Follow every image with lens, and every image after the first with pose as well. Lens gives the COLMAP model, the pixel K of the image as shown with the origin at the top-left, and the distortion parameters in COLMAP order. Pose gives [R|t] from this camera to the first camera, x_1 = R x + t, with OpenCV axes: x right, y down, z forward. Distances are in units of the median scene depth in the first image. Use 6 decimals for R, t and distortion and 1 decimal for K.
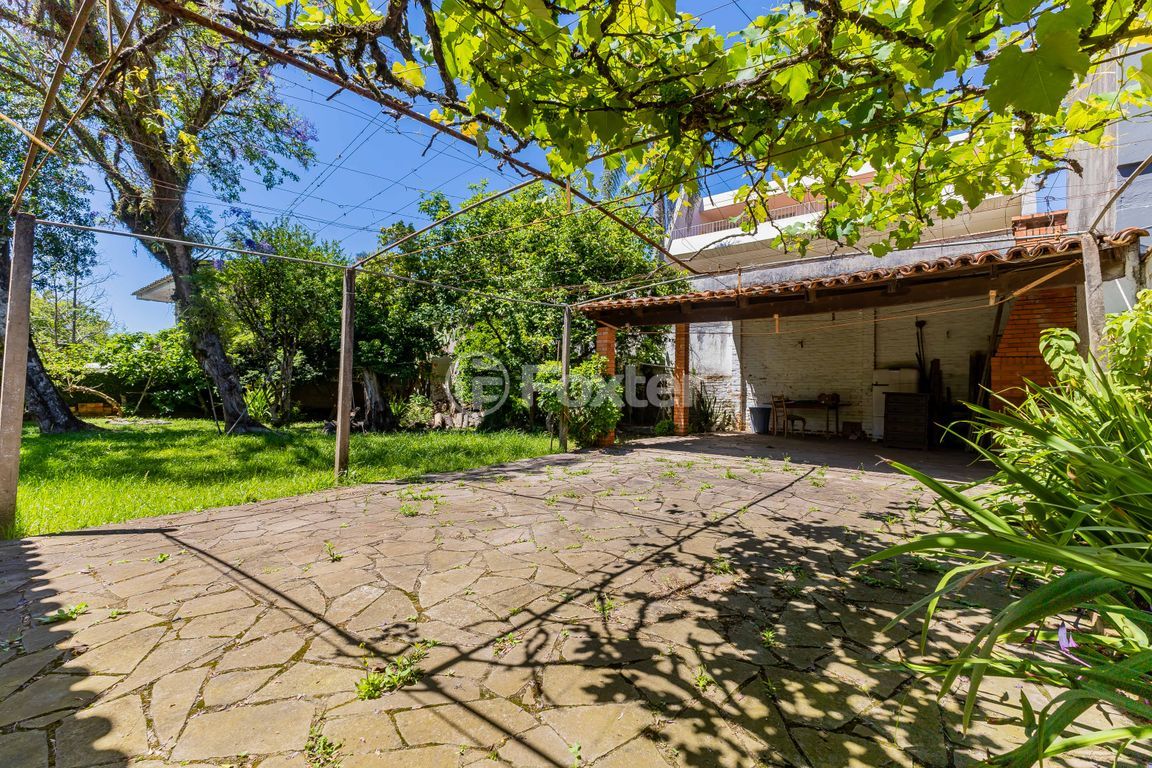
lens RADIAL K [[505.7, 0, 577.2], [0, 505.7, 383.1], [0, 0, 1]] dist [0.008729, -0.001073]
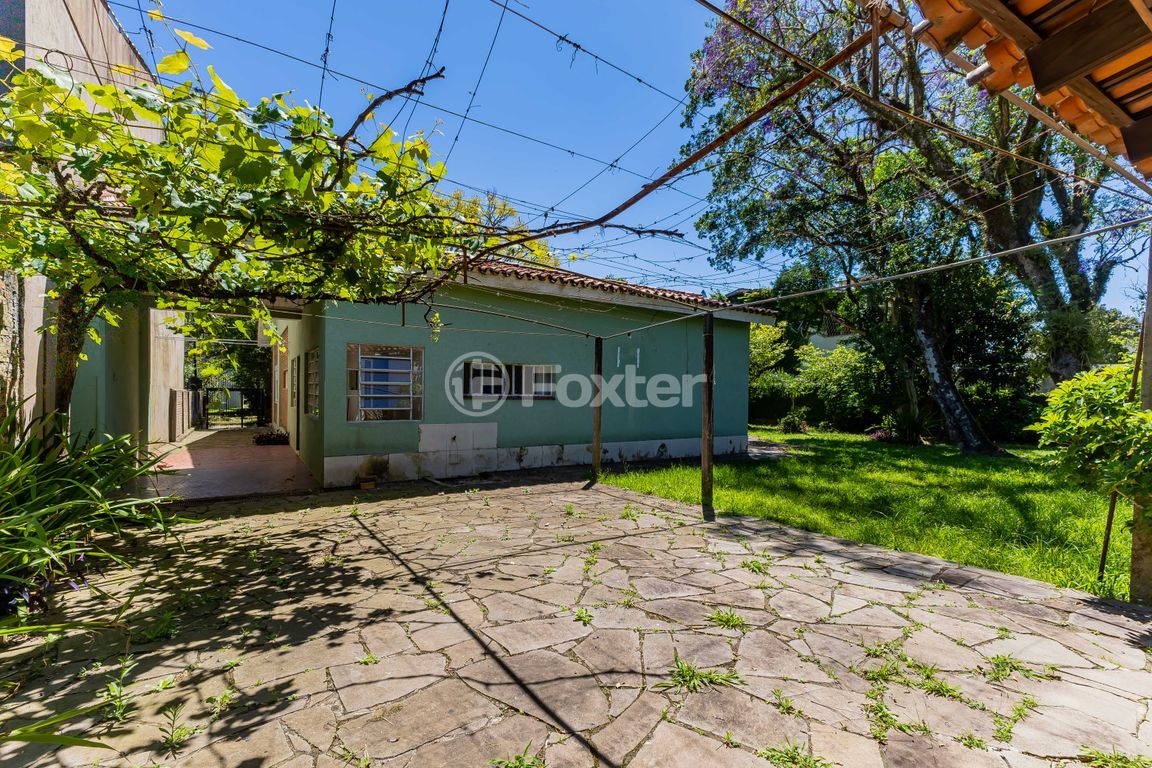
lens RADIAL K [[505.7, 0, 575.6], [0, 505.7, 394.0], [0, 0, 1]] dist [0.008729, -0.001073]
pose [[-0.297676, -0.020675, -0.954443, 1.478518], [-0.004977, 0.999785, -0.020105, -0.046813], [0.954654, -0.001234, -0.297715, 2.164809]]
